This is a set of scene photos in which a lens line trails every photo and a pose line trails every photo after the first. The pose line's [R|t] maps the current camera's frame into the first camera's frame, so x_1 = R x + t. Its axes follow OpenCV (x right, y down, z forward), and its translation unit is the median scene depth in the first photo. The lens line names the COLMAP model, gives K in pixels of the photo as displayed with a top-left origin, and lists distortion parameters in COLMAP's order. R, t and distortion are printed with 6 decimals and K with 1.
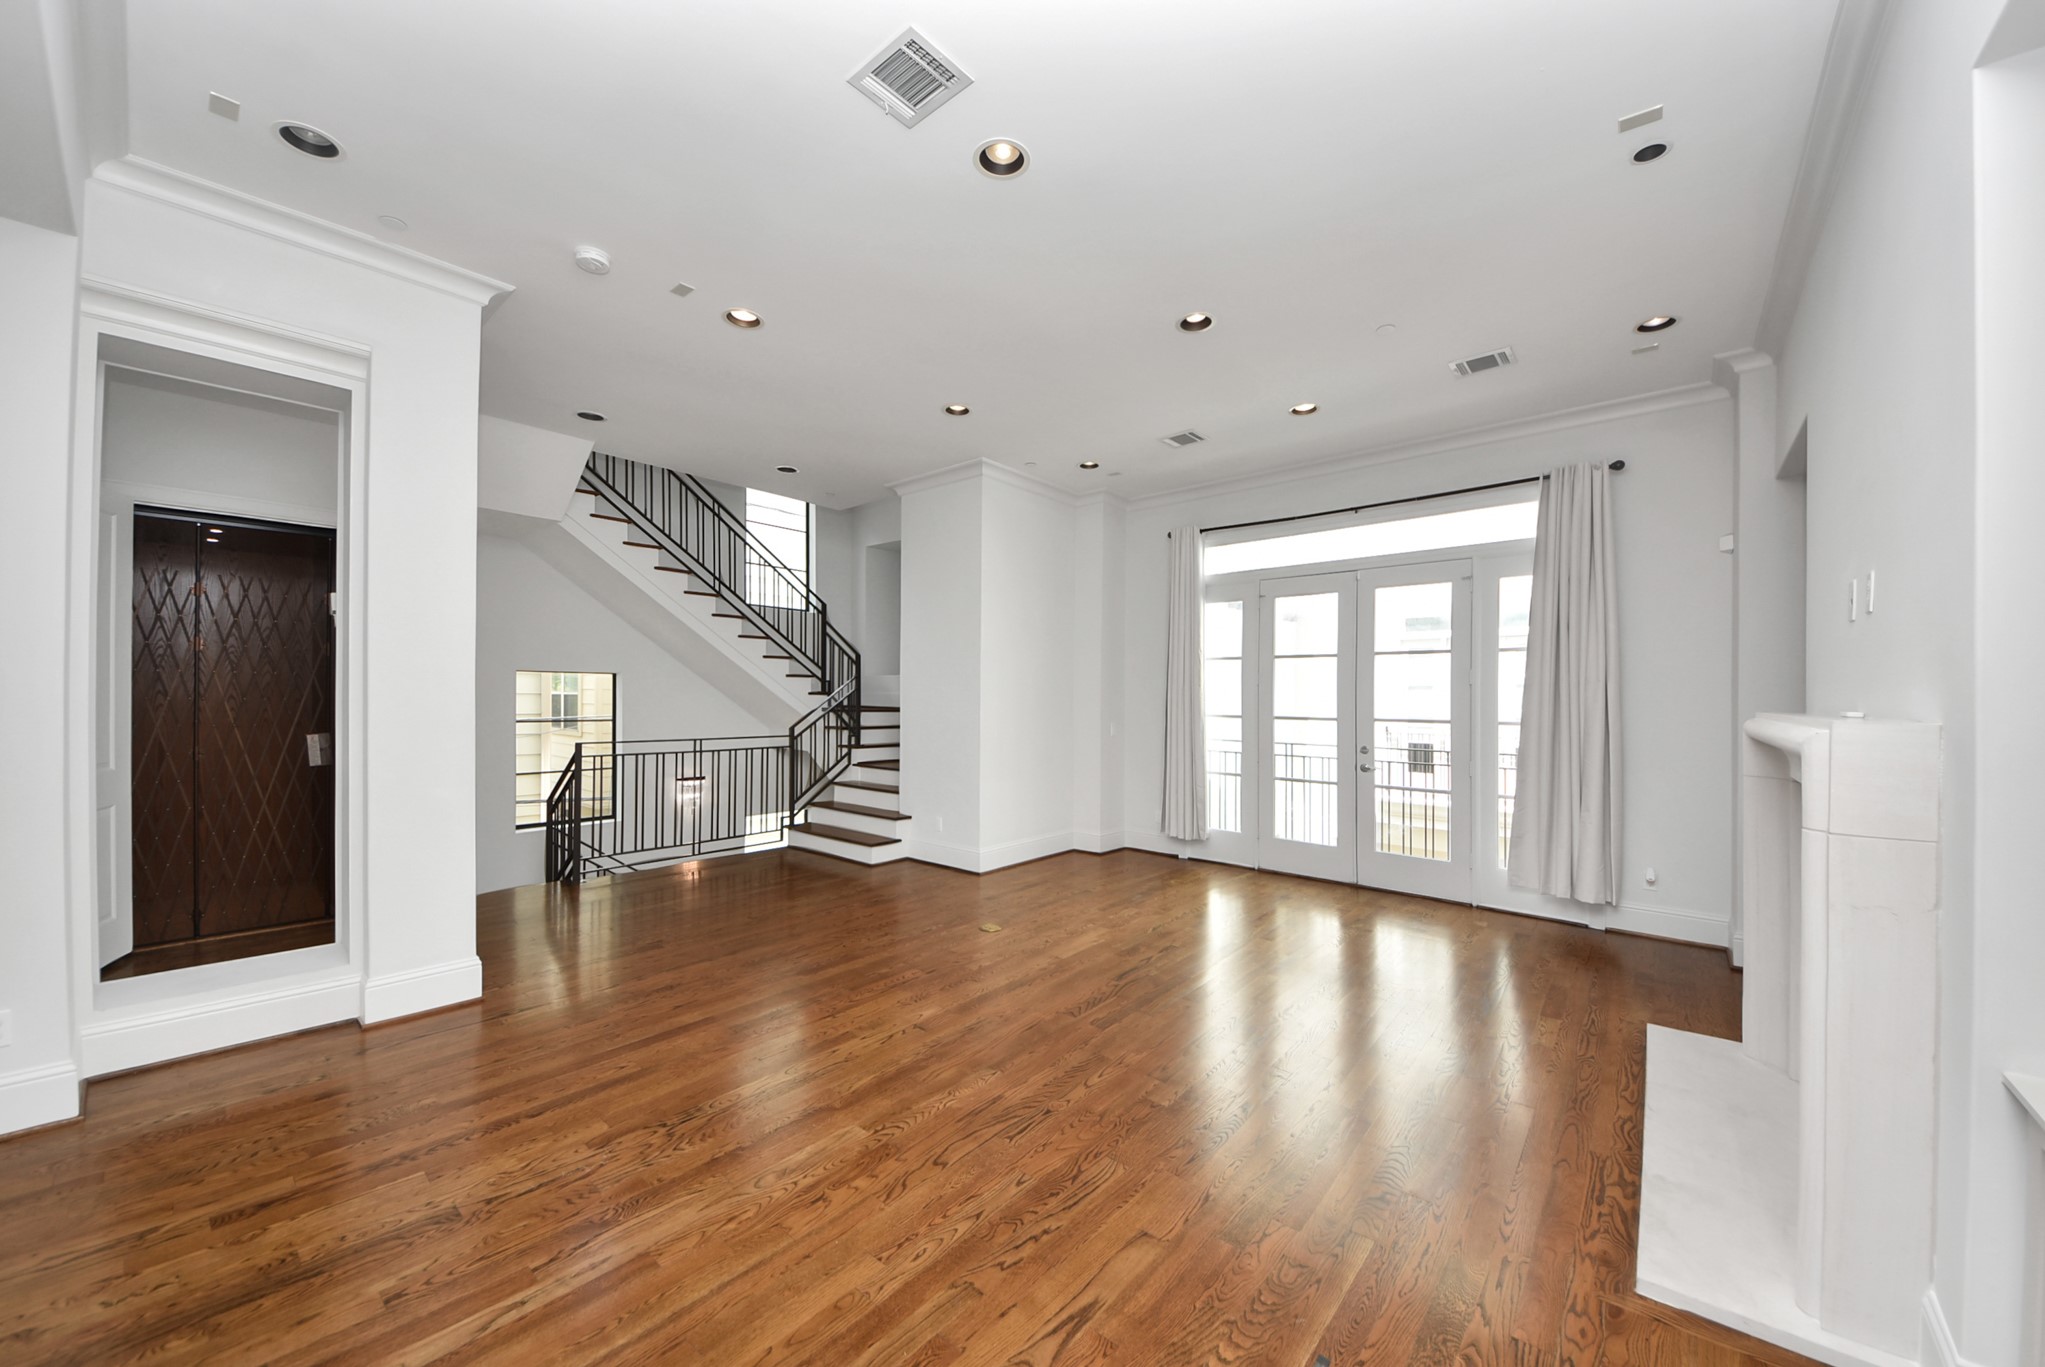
lens RADIAL K [[722.9, 0, 1019.5], [0, 722.9, 694.7], [0, 0, 1]] dist [0.015425, -0.000016]
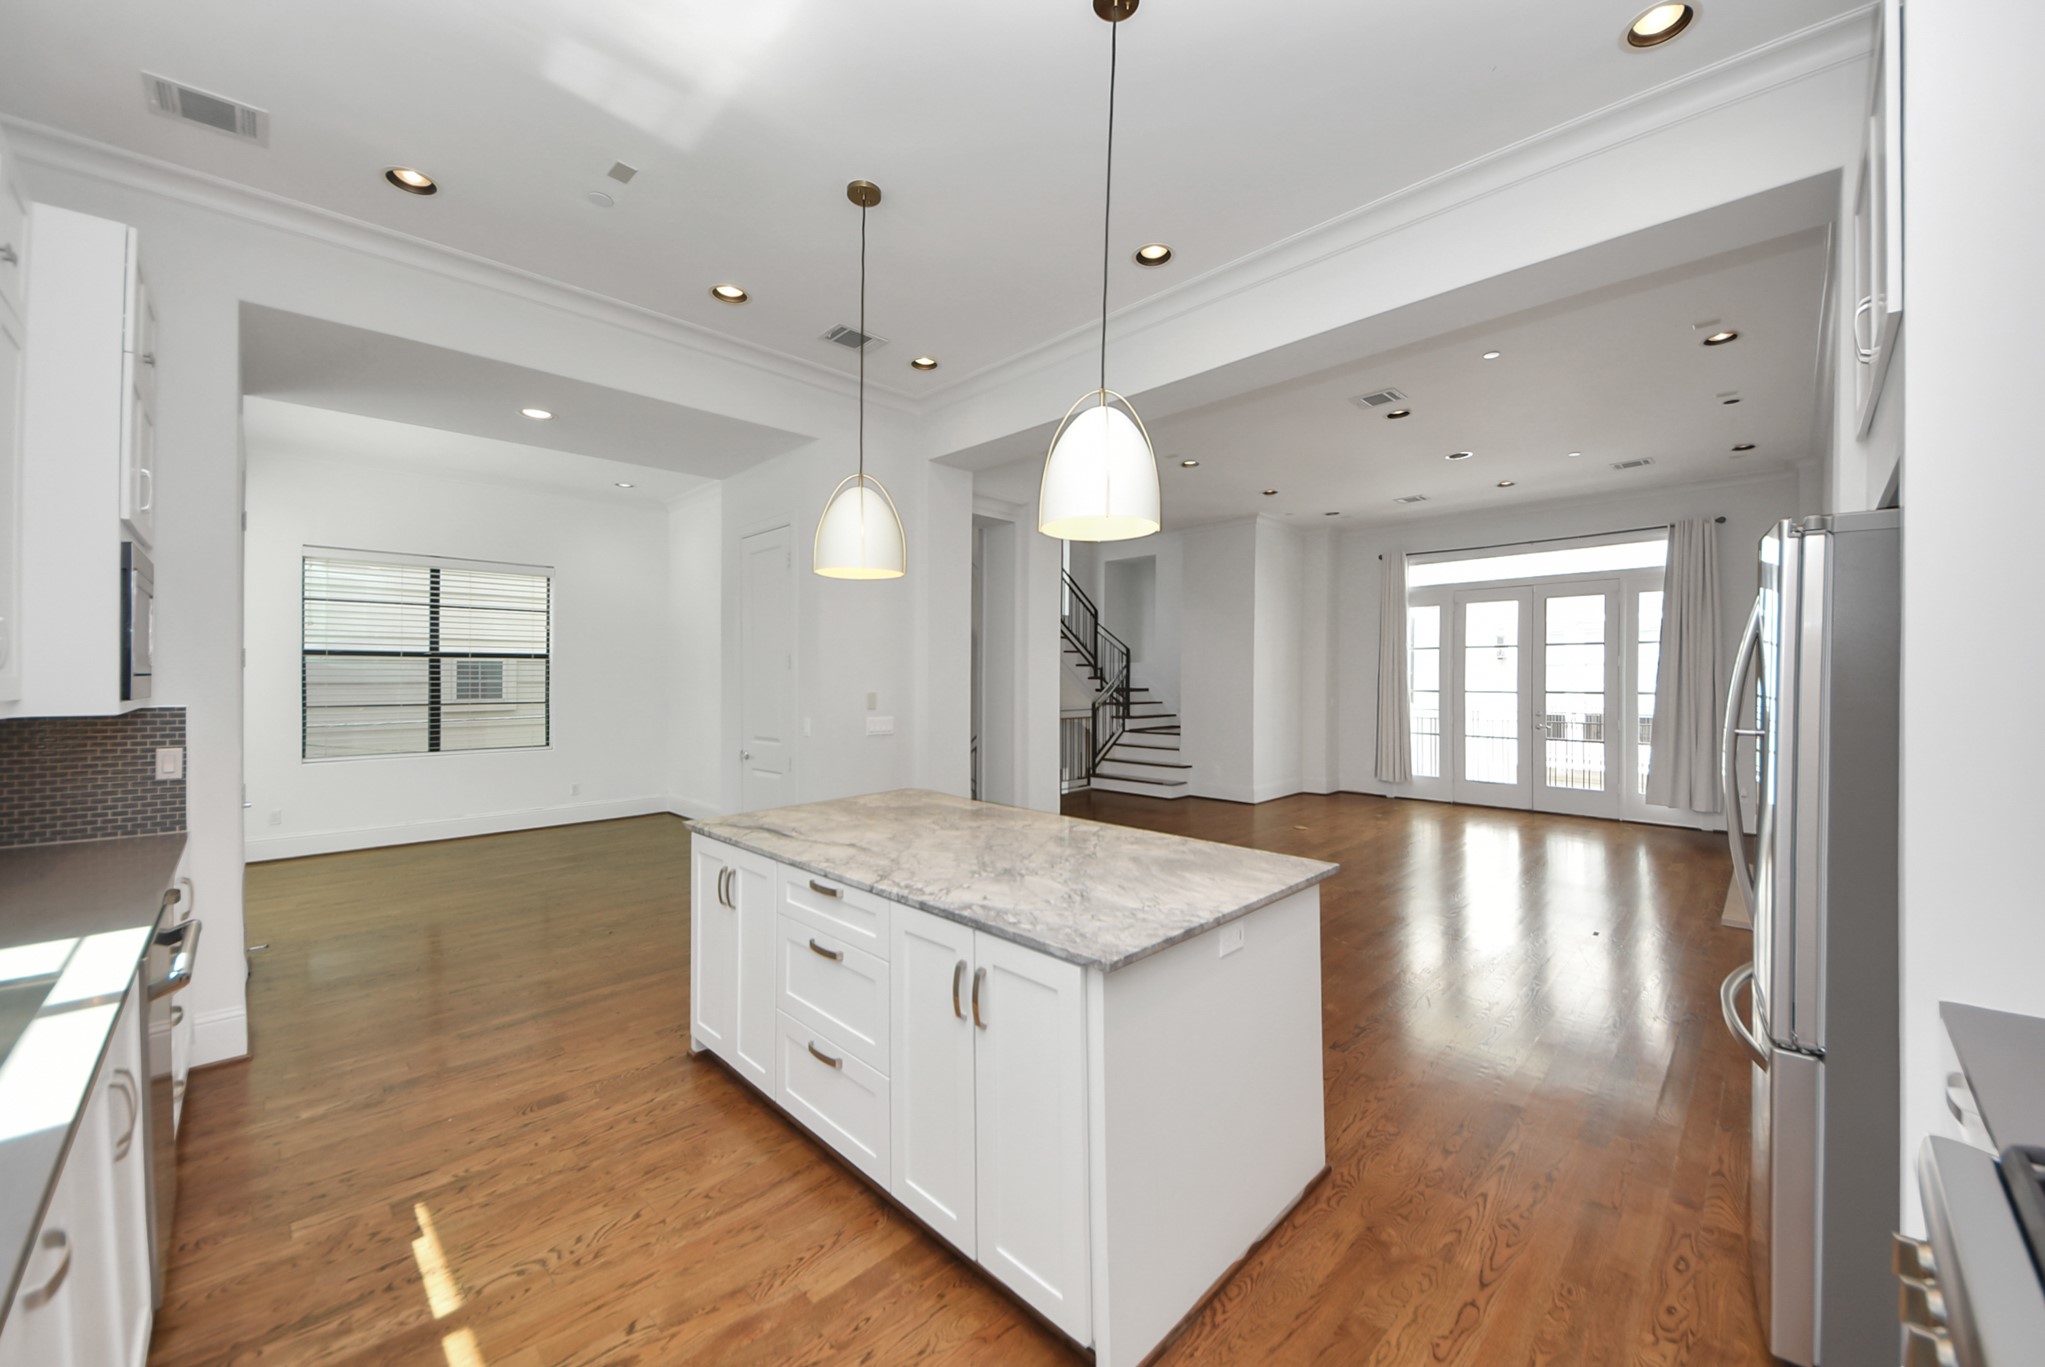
lens RADIAL K [[786.2, 0, 1022.5], [0, 786.2, 683.5], [0, 0, 1]] dist [-0.000125, -0.000099]
pose [[0.996797, -0.012582, -0.078974, -0.357419], [0.013550, 0.999839, 0.011735, -0.011851], [0.078813, -0.012767, 0.996808, -0.531213]]
